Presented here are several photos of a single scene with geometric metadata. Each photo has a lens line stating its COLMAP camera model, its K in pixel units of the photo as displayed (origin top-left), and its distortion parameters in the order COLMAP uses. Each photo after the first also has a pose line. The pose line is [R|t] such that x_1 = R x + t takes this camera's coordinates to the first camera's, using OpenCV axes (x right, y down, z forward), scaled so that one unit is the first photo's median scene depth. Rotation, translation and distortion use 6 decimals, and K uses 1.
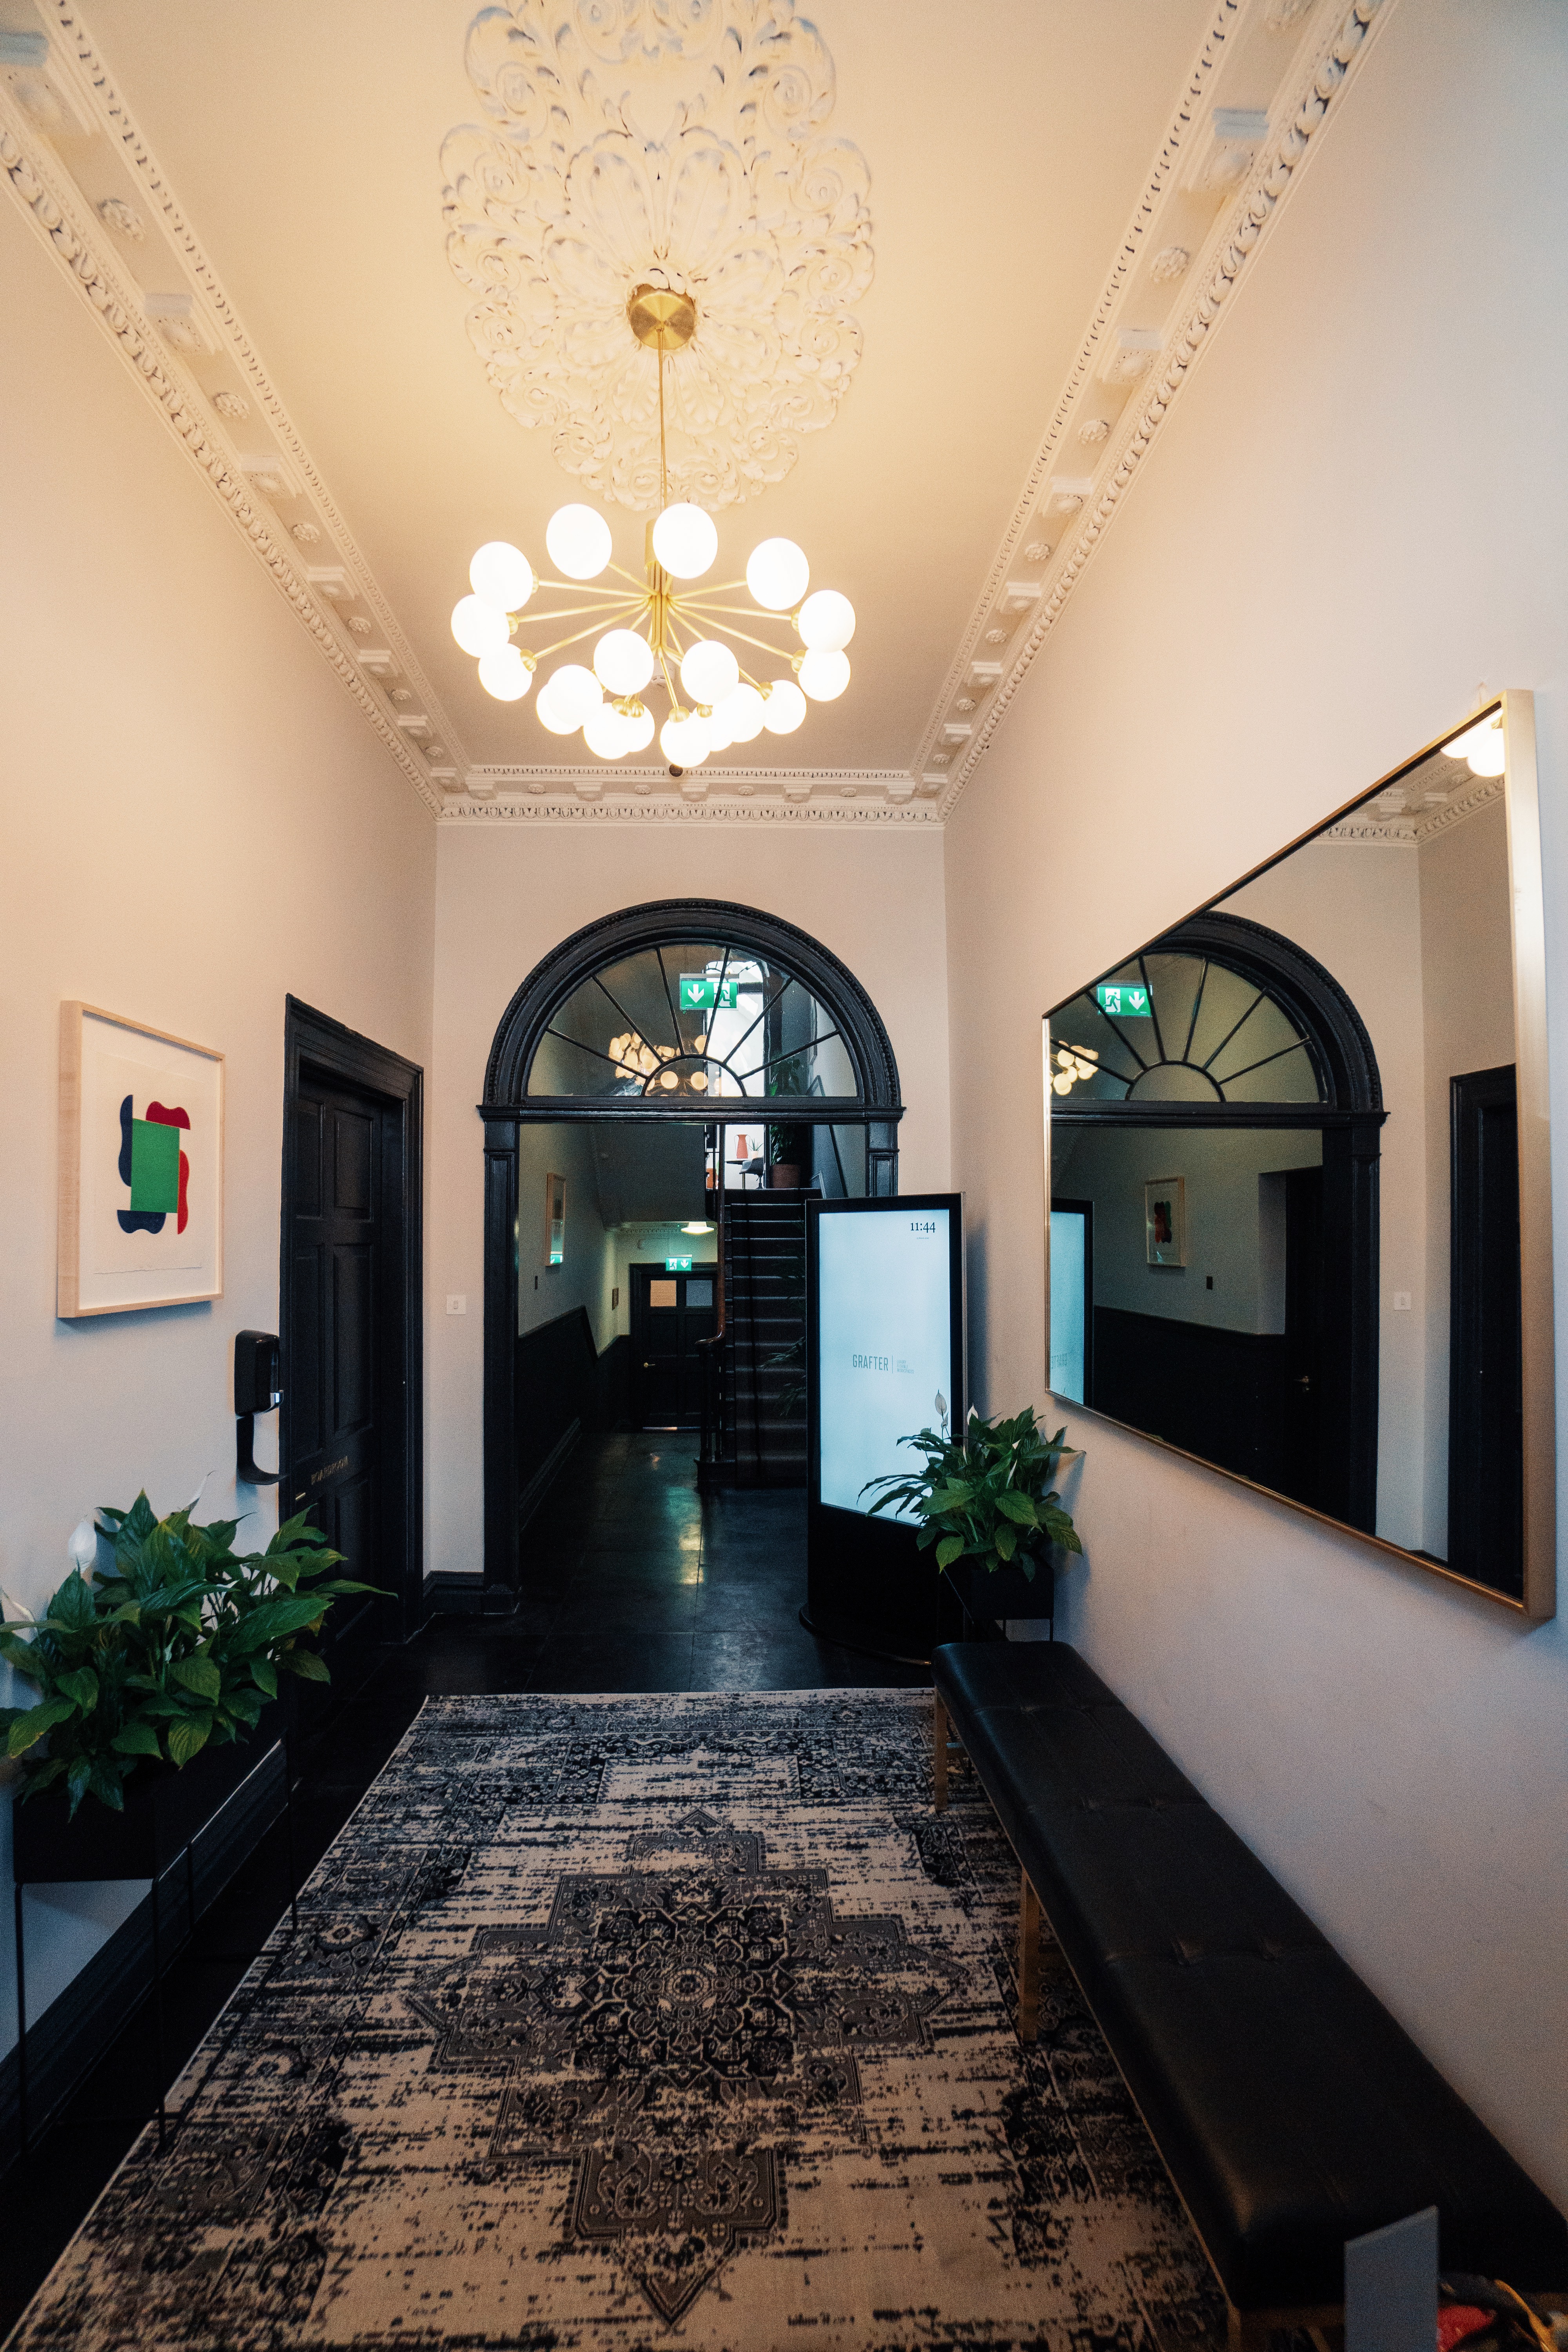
lens RADIAL K [[1034.6, 0, 796.0], [0, 1034.6, 1222.0], [0, 0, 1]] dist [-0.064694, 0.021332]
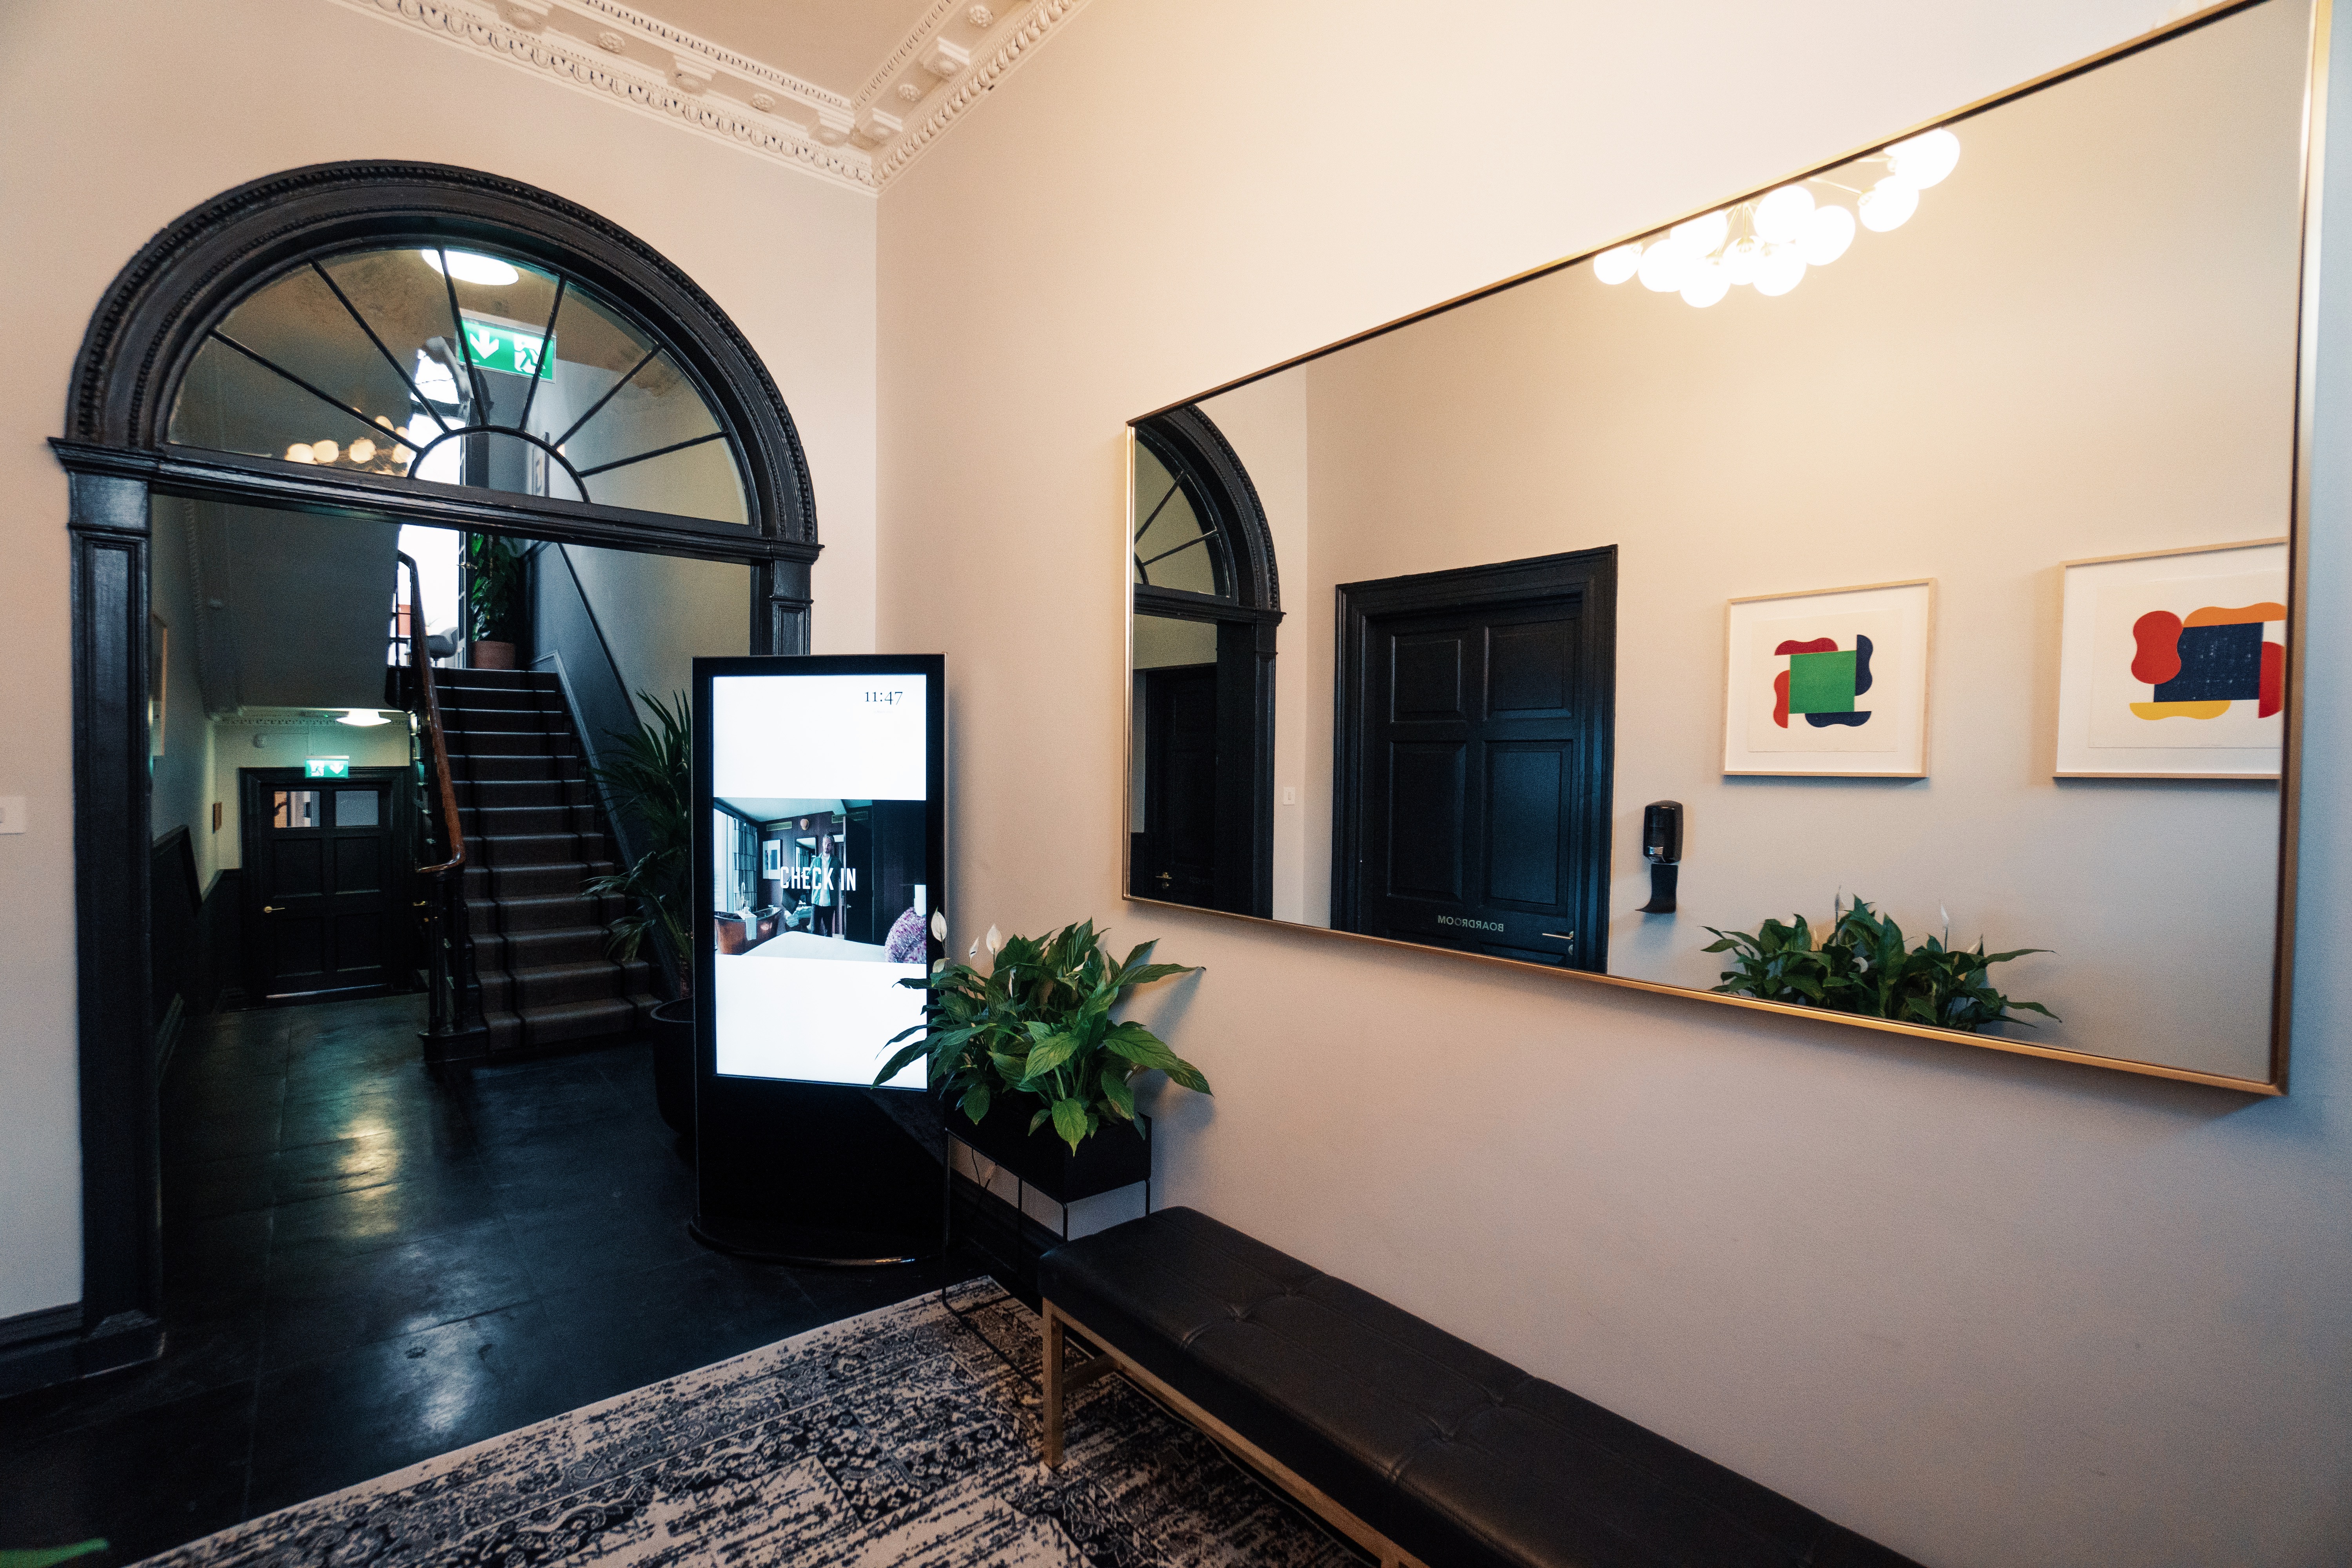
lens RADIAL K [[1034.6, 0, 1176.0], [0, 1034.6, 784.0], [0, 0, 1]] dist [-0.064694, 0.021332]
pose [[0.807279, -0.005688, 0.590143, -0.160287], [-0.022169, 0.998956, 0.039954, 0.035761], [-0.589754, -0.045337, 0.806309, 0.273383]]
